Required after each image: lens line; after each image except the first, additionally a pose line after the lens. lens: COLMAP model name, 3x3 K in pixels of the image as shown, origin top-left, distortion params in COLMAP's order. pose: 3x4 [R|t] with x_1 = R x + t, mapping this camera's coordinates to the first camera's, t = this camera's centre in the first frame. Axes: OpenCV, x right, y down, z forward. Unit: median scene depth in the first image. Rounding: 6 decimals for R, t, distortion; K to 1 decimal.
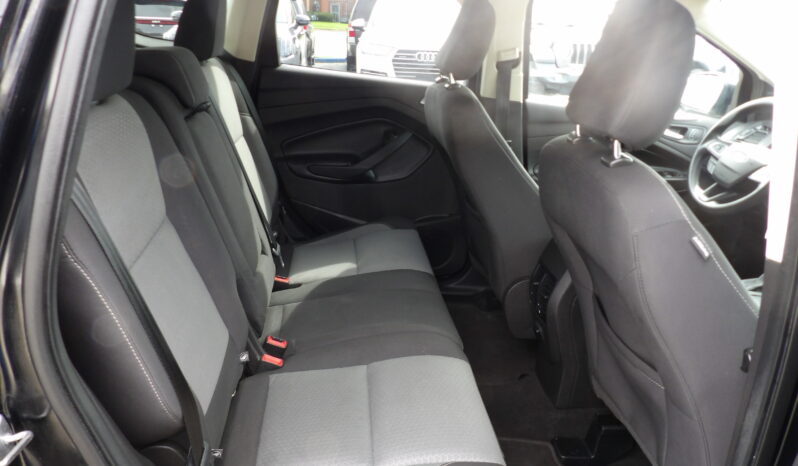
lens RADIAL K [[575.9, 0, 387.3], [0, 575.9, 231.7], [0, 0, 1]] dist [-0.028843, 0.043266]
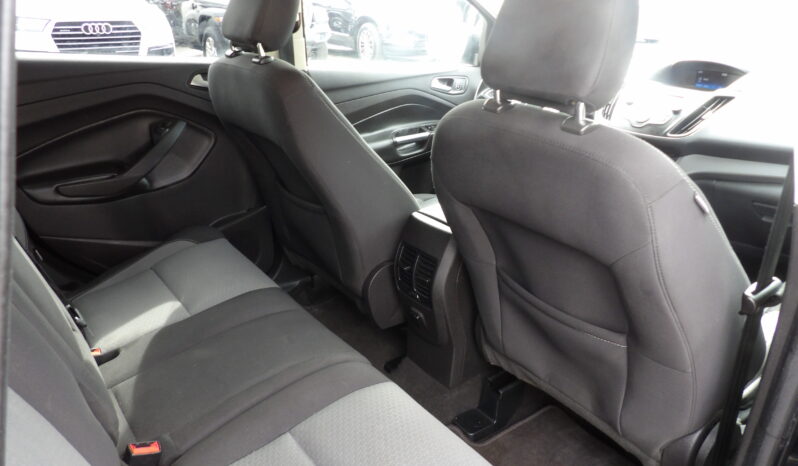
lens RADIAL K [[575.9, 0, 387.3], [0, 575.9, 231.7], [0, 0, 1]] dist [-0.028843, 0.043266]
pose [[0.851231, -0.233040, 0.470211, -0.156354], [0.205599, 0.972462, 0.109760, -0.061642], [-0.482841, 0.003244, 0.875702, 0.181656]]
